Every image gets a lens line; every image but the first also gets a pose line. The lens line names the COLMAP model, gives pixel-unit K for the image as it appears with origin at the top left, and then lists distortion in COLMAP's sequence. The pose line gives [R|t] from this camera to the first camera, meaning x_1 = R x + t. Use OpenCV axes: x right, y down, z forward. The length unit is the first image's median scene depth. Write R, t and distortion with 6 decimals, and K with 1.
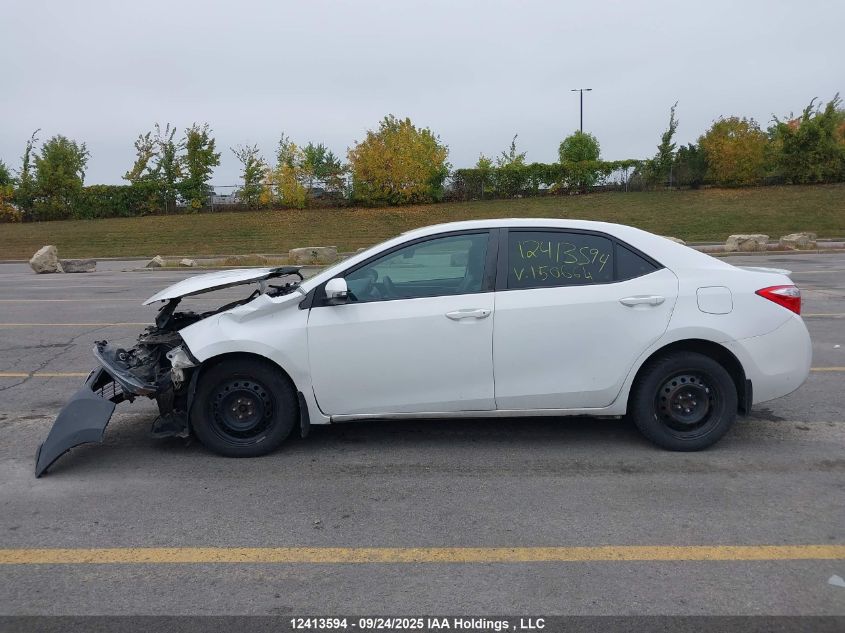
lens RADIAL K [[677.0, 0, 425.0], [0, 677.0, 317.6], [0, 0, 1]] dist [0.026133, -0.017363]
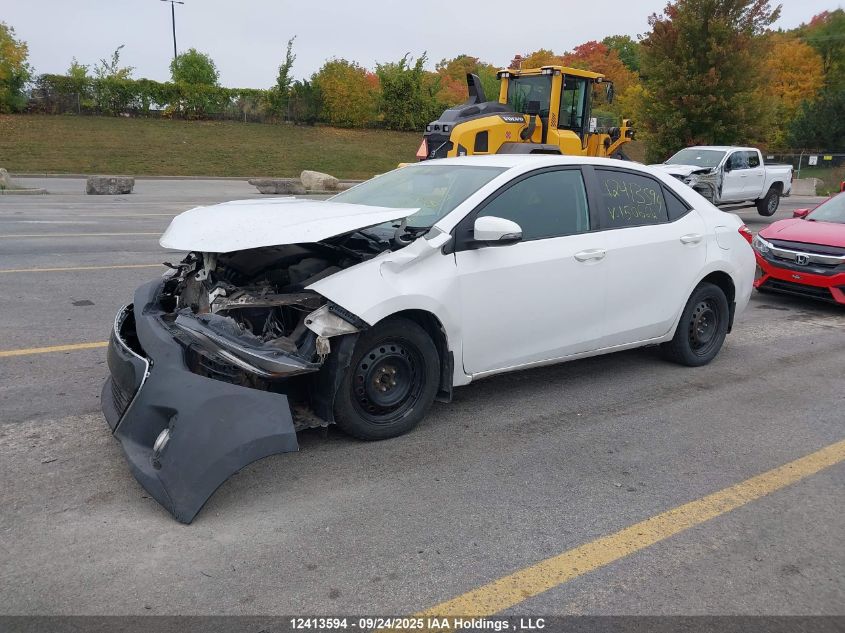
lens RADIAL K [[677.0, 0, 425.0], [0, 677.0, 317.6], [0, 0, 1]] dist [0.026133, -0.017363]
pose [[0.803081, -0.078906, 0.590623, -0.105817], [0.020508, 0.994266, 0.104947, -0.003288], [-0.595517, -0.072168, 0.800094, 0.050970]]
